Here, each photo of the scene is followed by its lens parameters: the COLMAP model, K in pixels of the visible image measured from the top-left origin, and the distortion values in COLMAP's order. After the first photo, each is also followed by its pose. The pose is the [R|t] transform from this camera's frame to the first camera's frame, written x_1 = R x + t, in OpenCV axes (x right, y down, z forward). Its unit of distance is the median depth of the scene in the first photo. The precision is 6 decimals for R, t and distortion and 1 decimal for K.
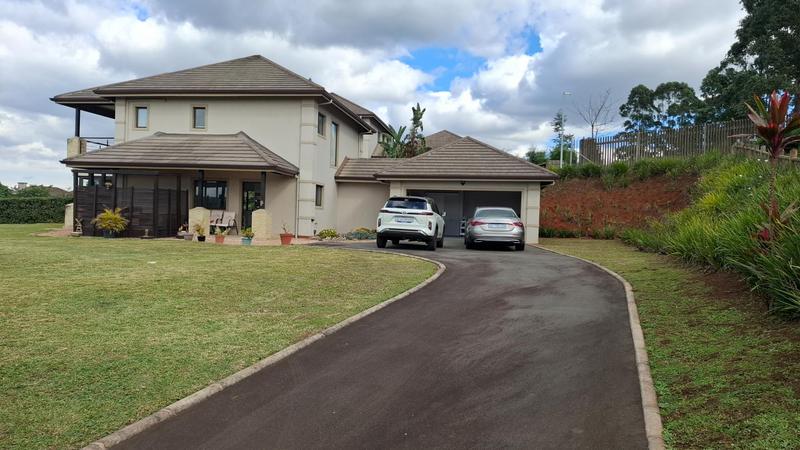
lens RADIAL K [[563.4, 0, 385.3], [0, 563.4, 234.3], [0, 0, 1]] dist [0.109190, -0.140481]
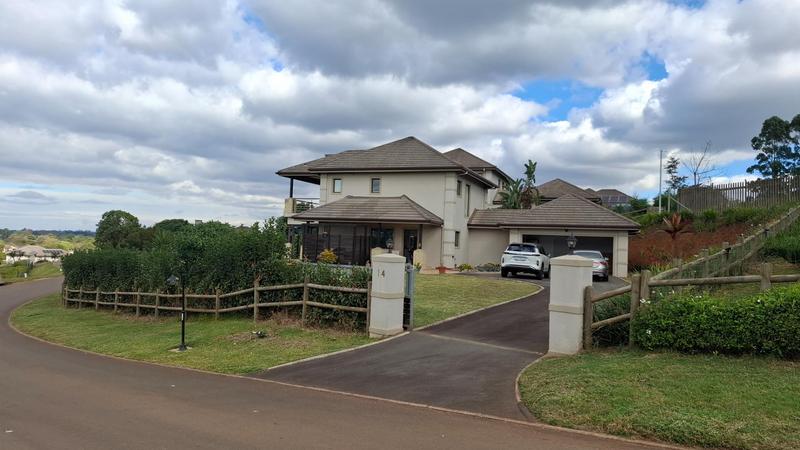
lens RADIAL K [[563.4, 0, 385.3], [0, 563.4, 234.3], [0, 0, 1]] dist [0.109190, -0.140481]
pose [[0.979538, 0.004321, -0.201214, -0.010448], [-0.015312, 0.998472, -0.053100, -0.003687], [0.200677, 0.055094, 0.978107, -0.402025]]
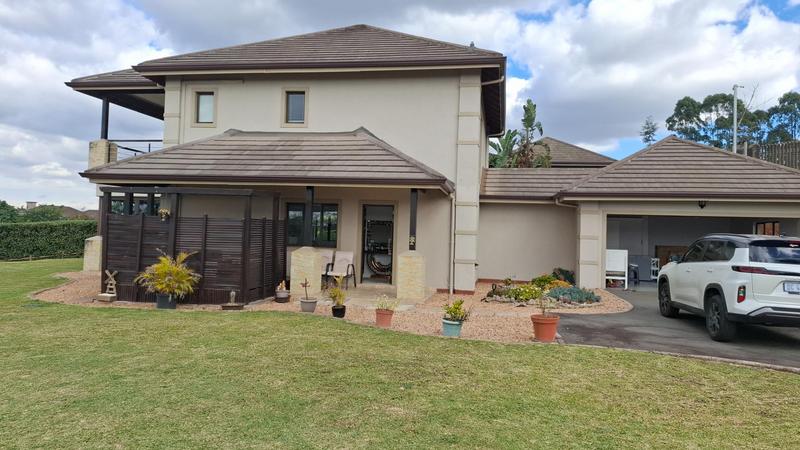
lens RADIAL K [[563.1, 0, 400.0], [0, 563.1, 225.0], [0, 0, 1]] dist [0.115638, -0.149718]
pose [[0.999985, -0.002701, 0.004668, -0.209915], [0.002909, 0.998979, -0.045081, -0.040056], [-0.004541, 0.045094, 0.998972, 0.358020]]
